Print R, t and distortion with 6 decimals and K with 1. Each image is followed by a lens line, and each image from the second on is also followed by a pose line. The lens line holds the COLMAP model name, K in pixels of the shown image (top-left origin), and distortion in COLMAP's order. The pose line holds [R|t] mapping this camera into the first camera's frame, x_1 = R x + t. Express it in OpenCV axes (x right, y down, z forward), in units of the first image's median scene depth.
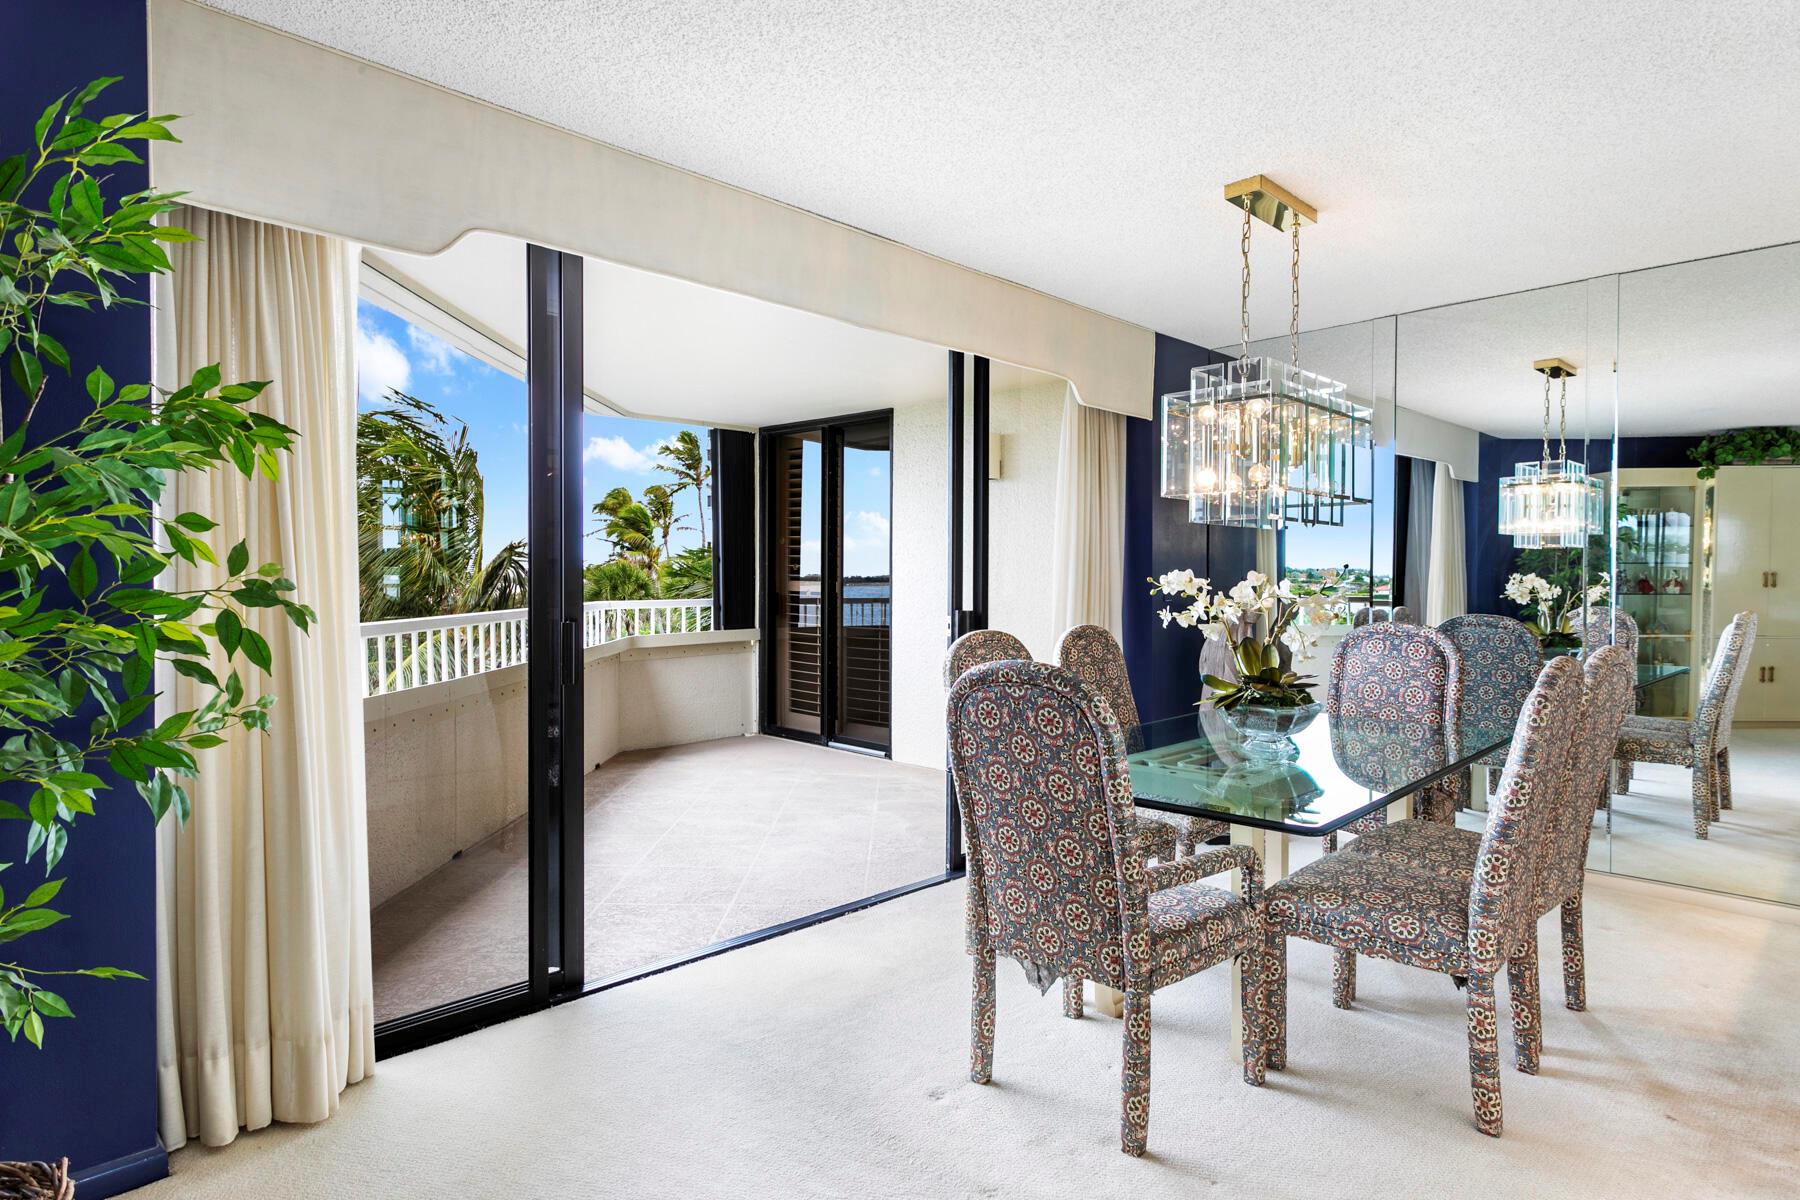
lens RADIAL K [[980.6, 0, 900.0], [0, 980.6, 600.0], [0, 0, 1]] dist [0.001838, -0.000736]
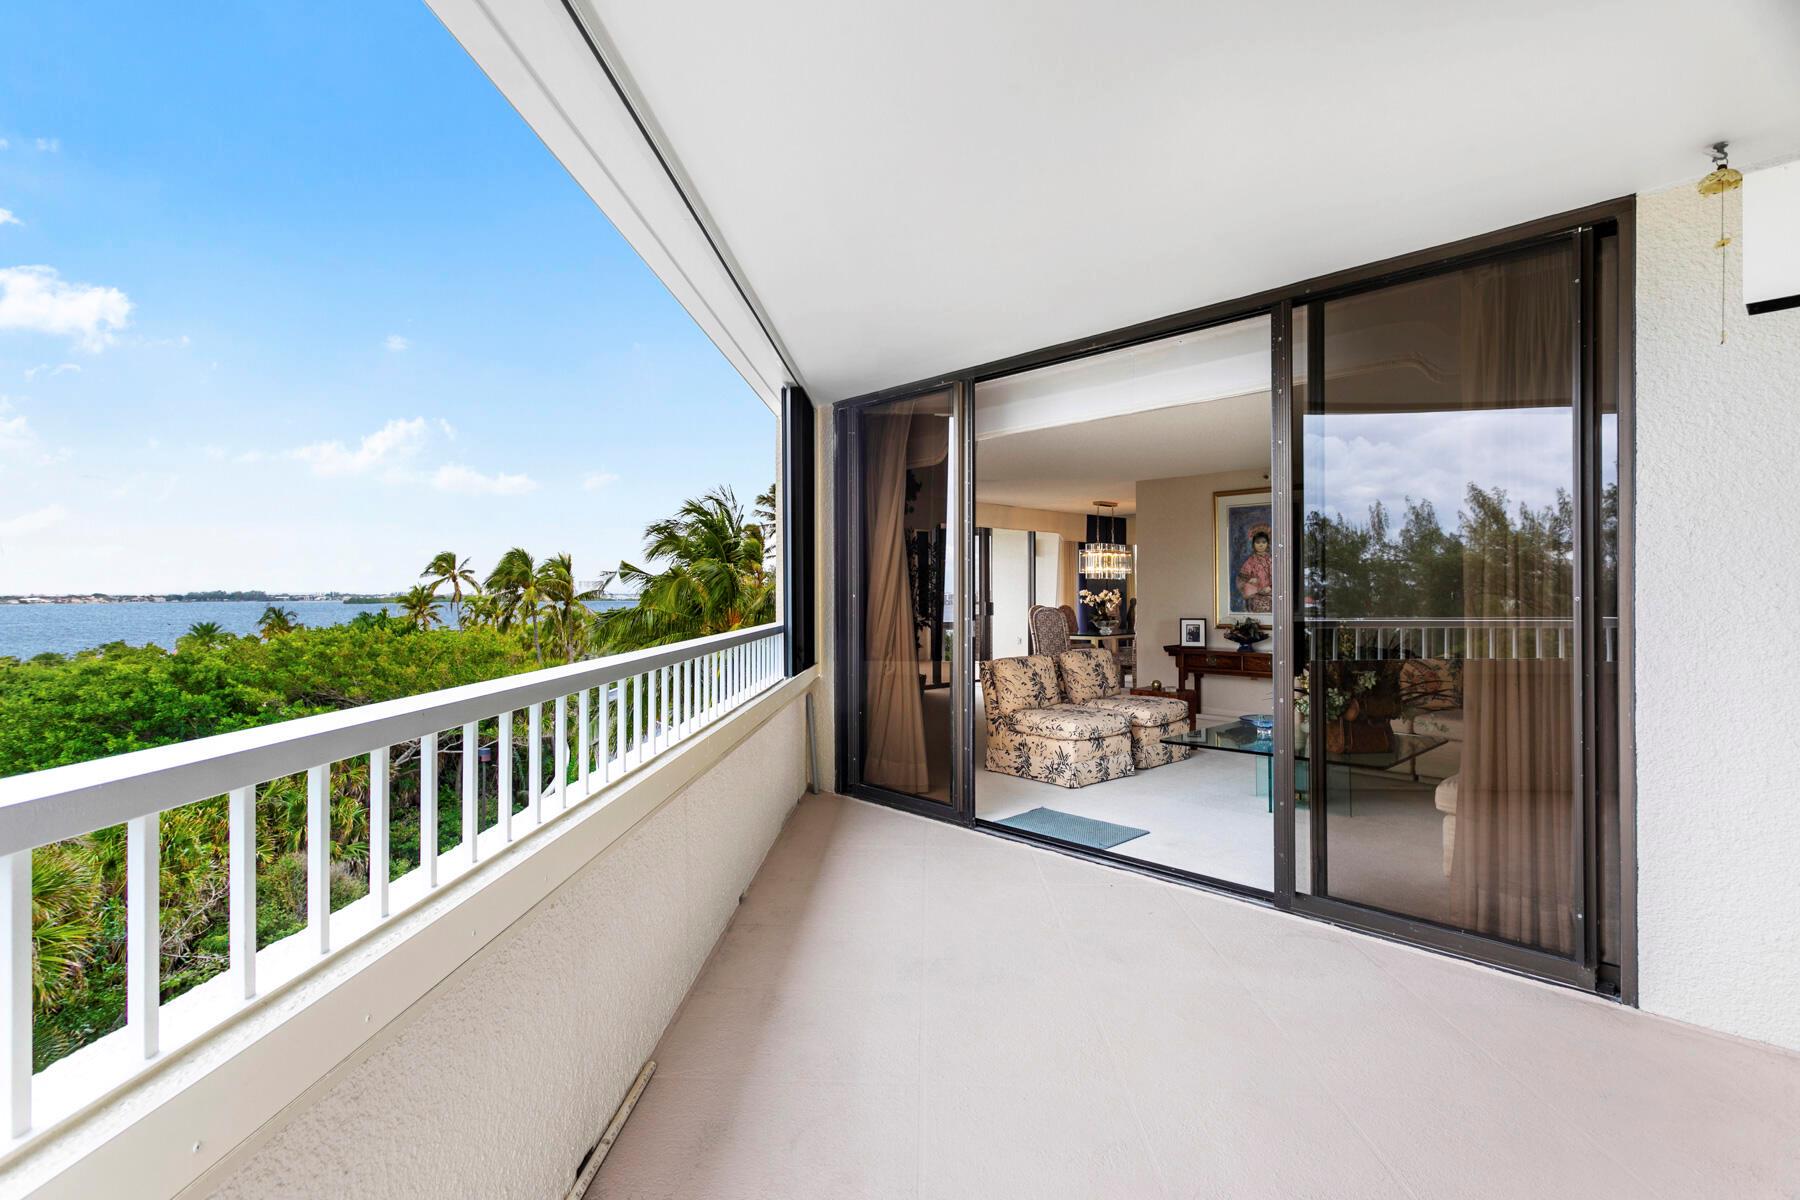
lens RADIAL K [[873.7, 0, 892.3], [0, 873.7, 599.4], [0, 0, 1]] dist [0.002524, 0.000887]
pose [[0.999568, -0.005618, -0.028849, -0.288441], [0.005113, 0.999833, -0.017526, 0.047064], [0.028943, 0.017371, 0.999430, -1.816108]]
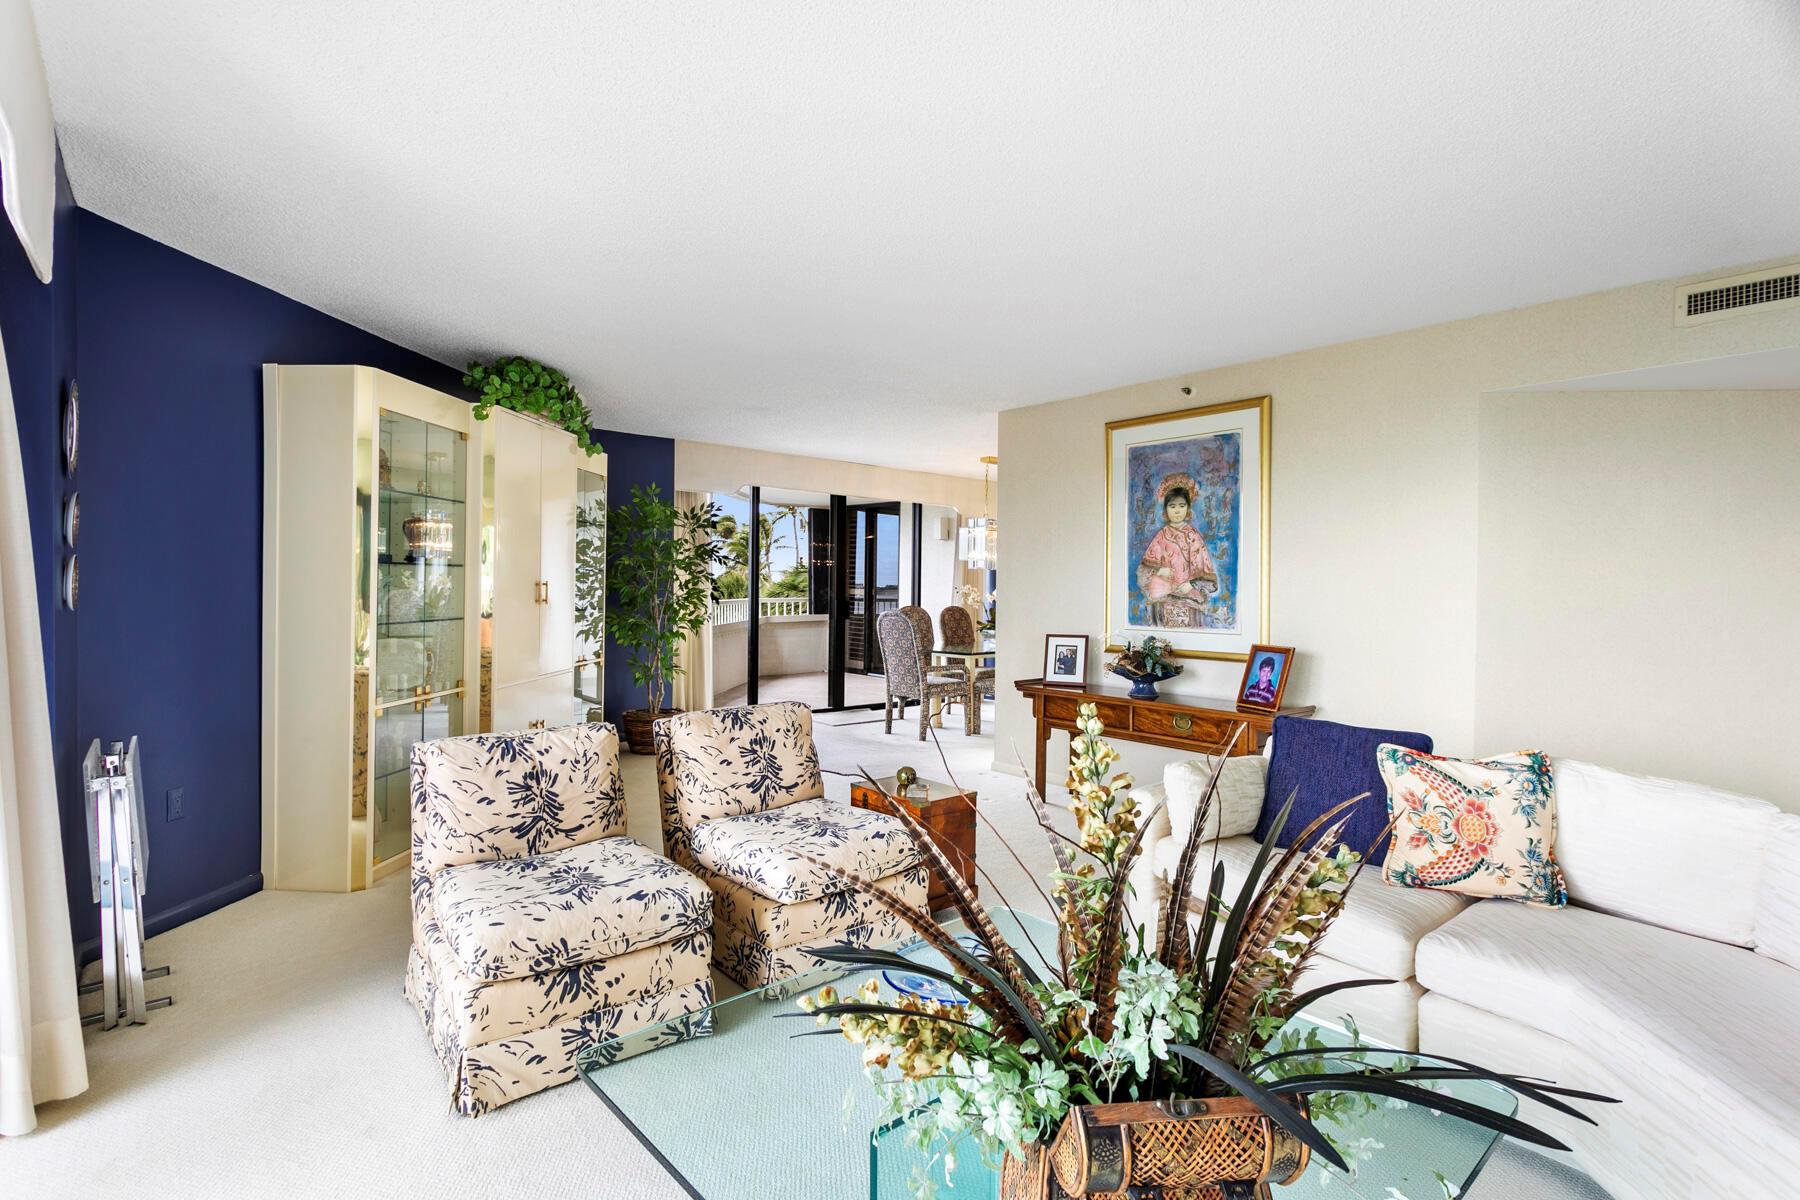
lens RADIAL K [[861.2, 0, 893.8], [0, 861.2, 587.3], [0, 0, 1]] dist [0.001132, -0.000339]
pose [[0.996423, 0.007439, -0.084178, 0.180813], [-0.009398, 0.999693, -0.022904, 0.024746], [0.083982, 0.023613, 0.996187, -1.023981]]
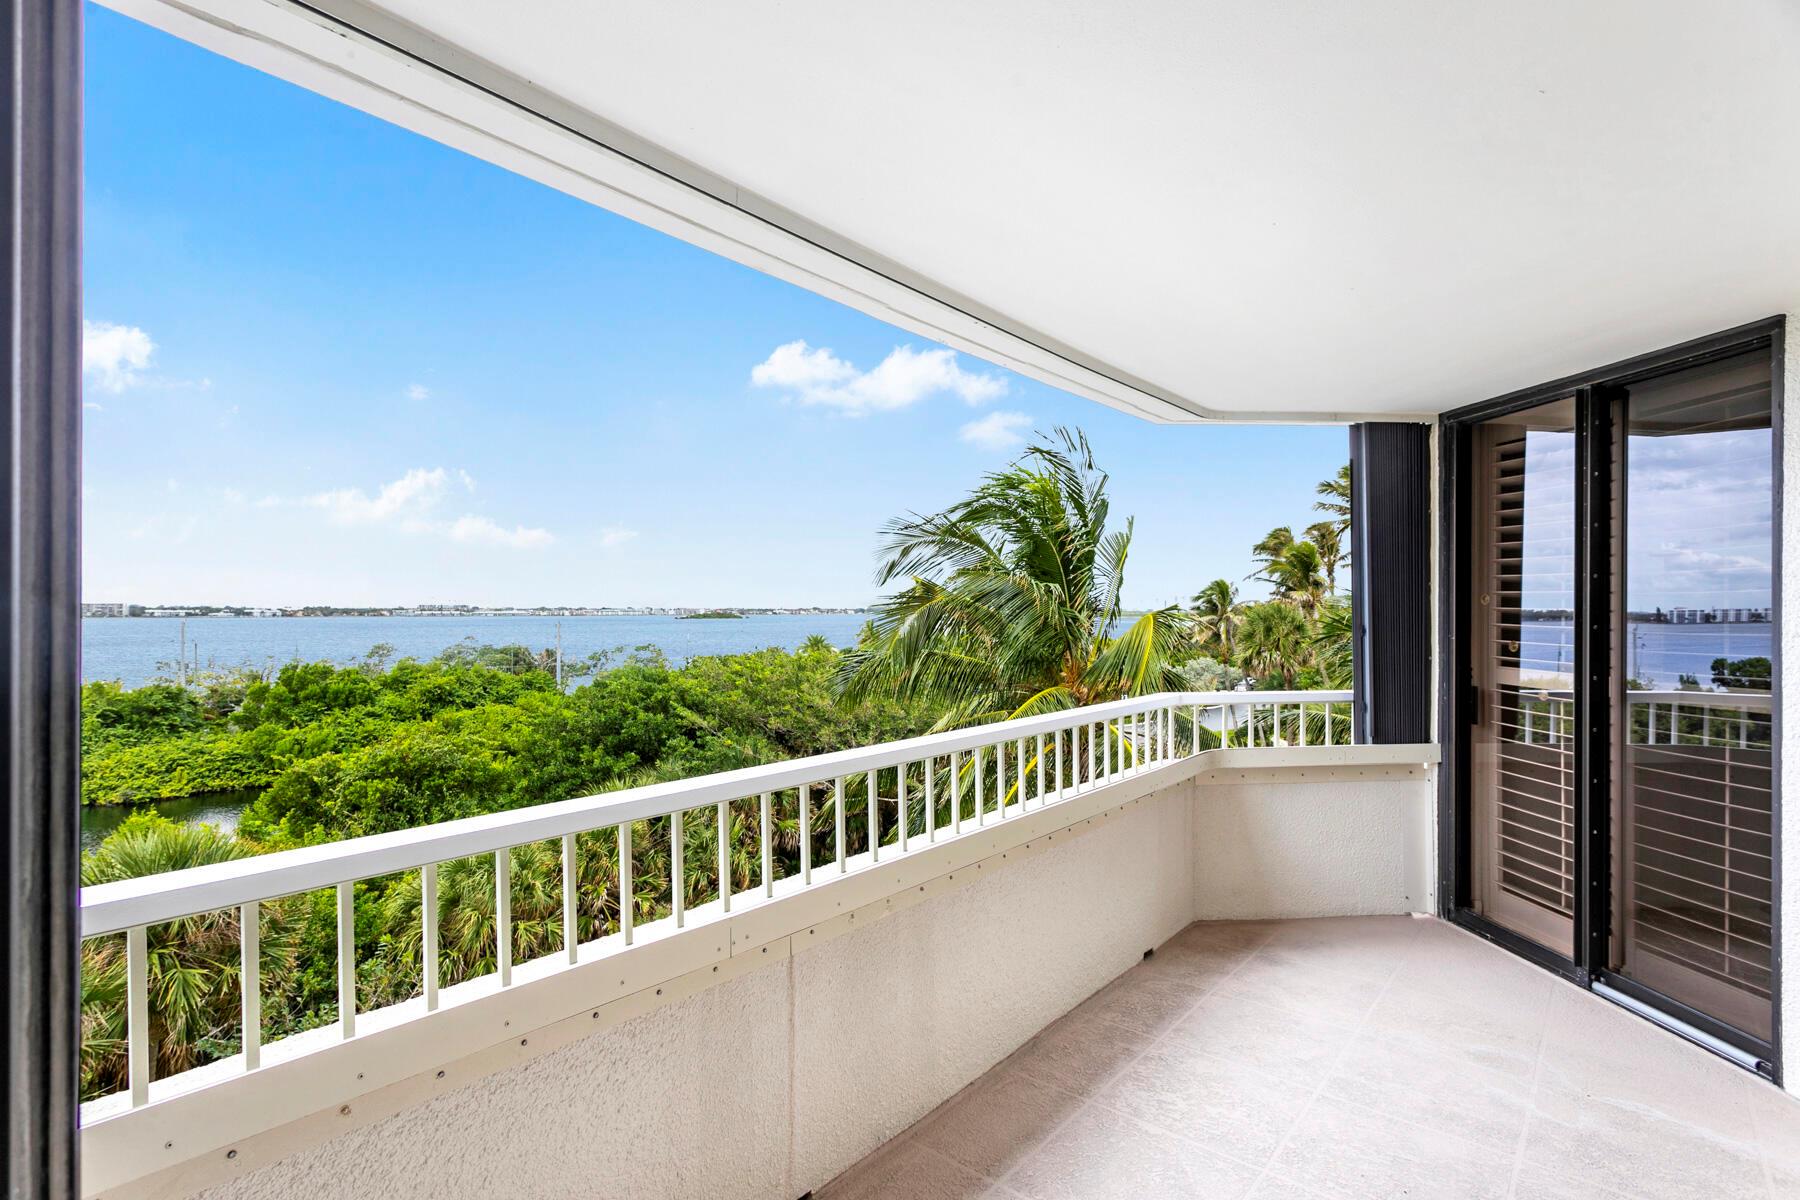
lens RADIAL K [[873.7, 0, 892.3], [0, 873.7, 599.4], [0, 0, 1]] dist [0.002524, 0.000887]
pose [[0.764214, -0.004971, -0.644943, -0.088887], [-0.019397, 0.999341, -0.030687, -0.062760], [0.644671, 0.035961, 0.763614, 0.617544]]
